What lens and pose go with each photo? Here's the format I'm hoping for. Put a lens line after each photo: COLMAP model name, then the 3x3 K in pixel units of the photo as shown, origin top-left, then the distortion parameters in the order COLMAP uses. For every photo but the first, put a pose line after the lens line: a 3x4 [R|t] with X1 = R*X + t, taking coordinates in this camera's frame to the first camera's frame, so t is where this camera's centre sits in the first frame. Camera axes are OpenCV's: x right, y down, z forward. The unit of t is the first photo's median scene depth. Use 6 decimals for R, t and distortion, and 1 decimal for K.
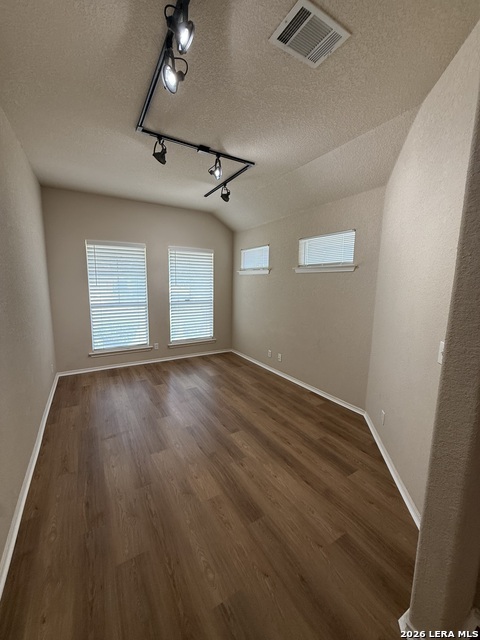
lens RADIAL K [[254.6, 0, 238.9], [0, 254.6, 317.8], [0, 0, 1]] dist [0.000367, -0.000007]
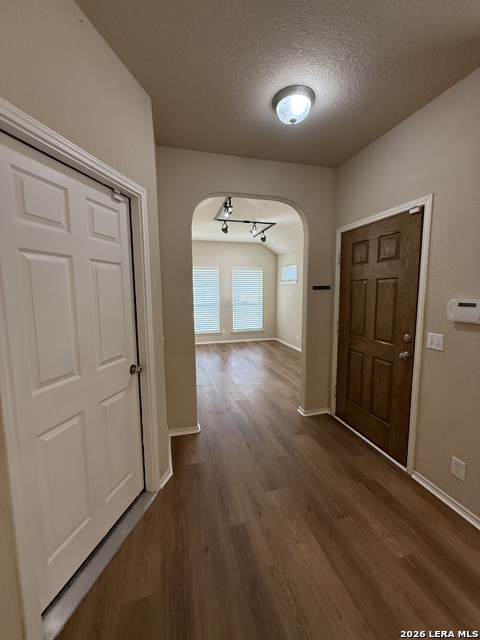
lens RADIAL K [[254.6, 0, 238.9], [0, 254.6, 317.8], [0, 0, 1]] dist [0.000367, -0.000007]
pose [[0.962178, 0.007221, -0.272327, 0.187612], [-0.016077, 0.999412, -0.030301, 0.071912], [0.271948, 0.033533, 0.961728, -0.476004]]
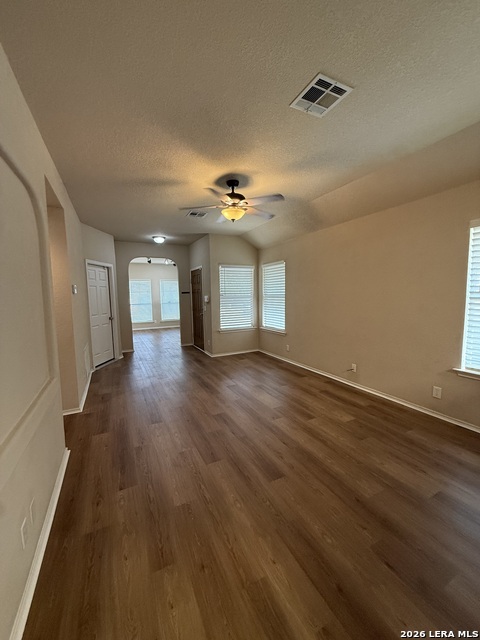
lens RADIAL K [[254.6, 0, 238.9], [0, 254.6, 317.8], [0, 0, 1]] dist [0.000367, -0.000007]
pose [[0.995482, -0.030593, -0.089883, 0.722868], [0.026029, 0.998333, -0.051515, 0.230671], [0.091309, 0.048943, 0.994619, -1.418253]]
